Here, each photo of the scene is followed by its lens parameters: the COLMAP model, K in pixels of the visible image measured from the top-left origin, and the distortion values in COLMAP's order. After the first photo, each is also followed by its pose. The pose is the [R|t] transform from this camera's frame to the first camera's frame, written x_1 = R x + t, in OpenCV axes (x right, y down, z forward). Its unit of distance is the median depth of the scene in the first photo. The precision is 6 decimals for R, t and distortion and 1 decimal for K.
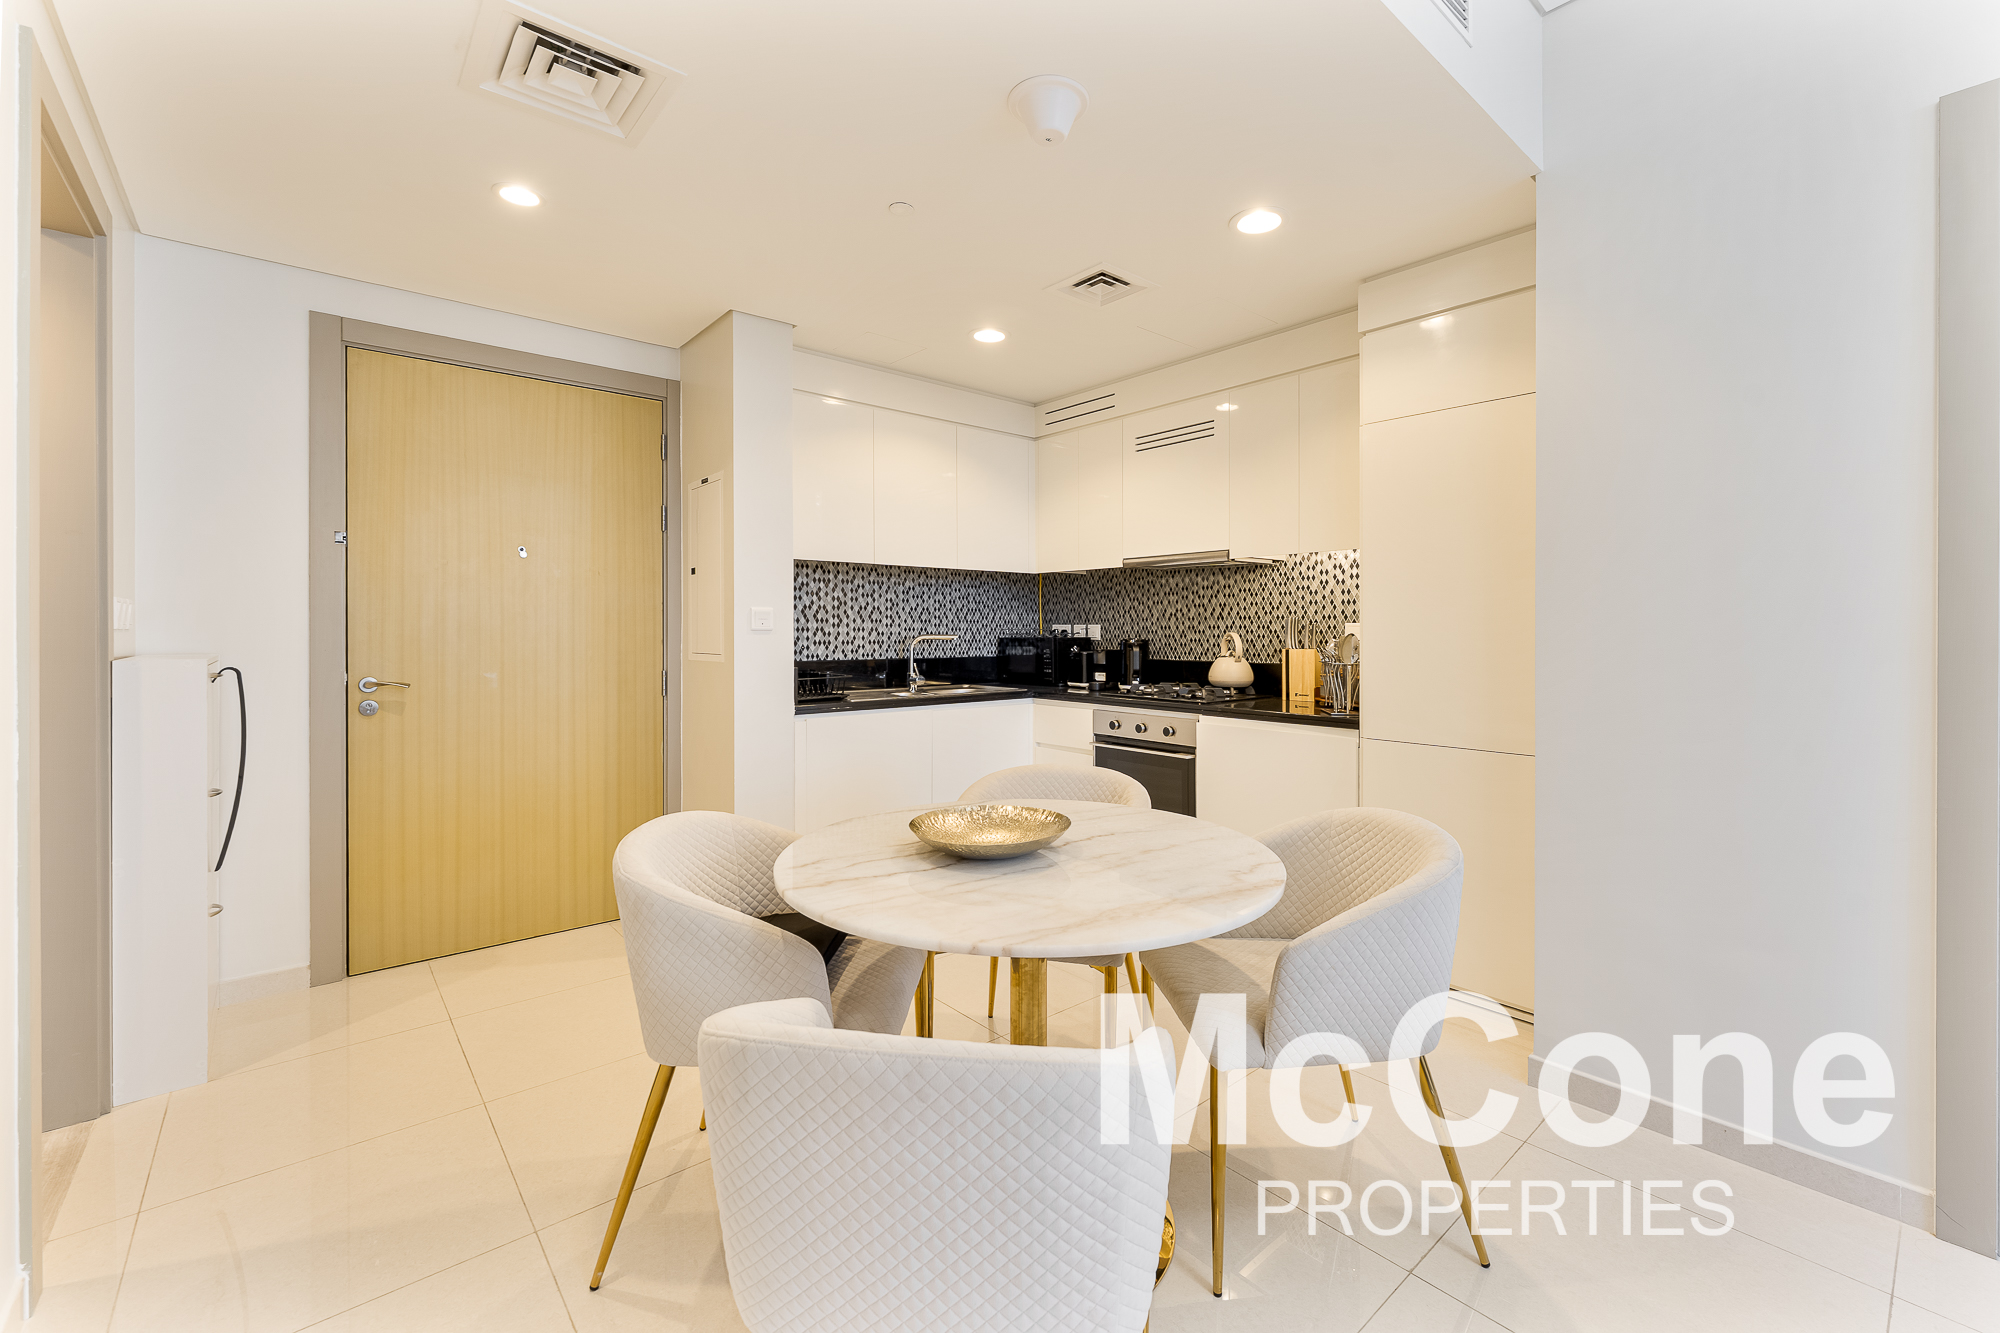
lens RADIAL K [[808.7, 0, 1008.0], [0, 808.7, 631.7], [0, 0, 1]] dist [-0.019718, -0.000782]
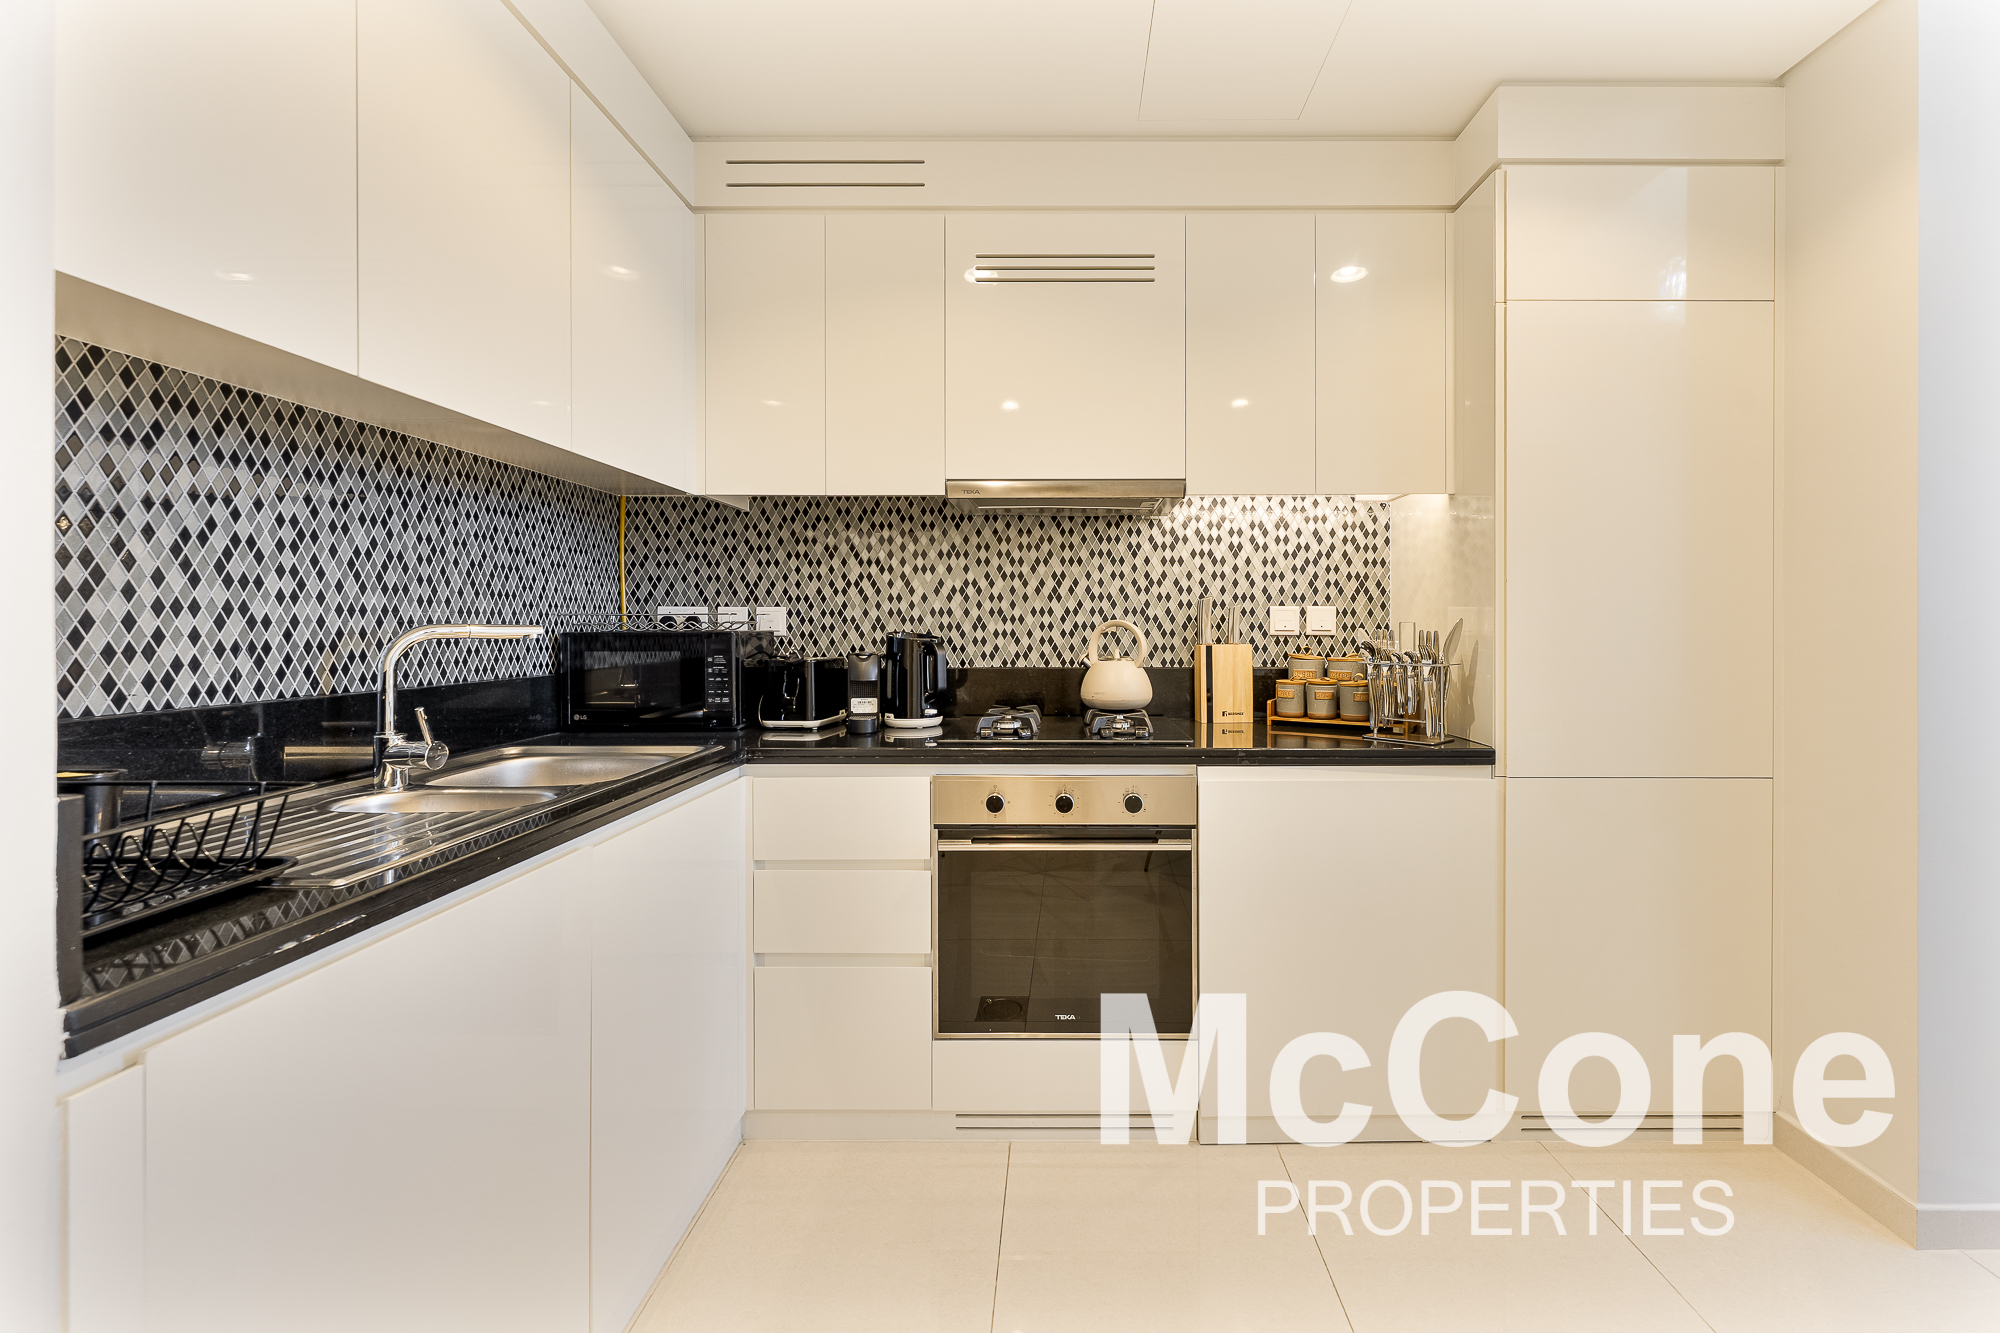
lens RADIAL K [[808.7, 0, 1048.6], [0, 808.7, 629.9], [0, 0, 1]] dist [-0.019718, -0.000782]
pose [[0.642731, -0.005393, 0.766073, -0.202004], [0.002803, 0.999985, 0.004687, 0.005088], [-0.766087, -0.000865, 0.642736, 0.570561]]
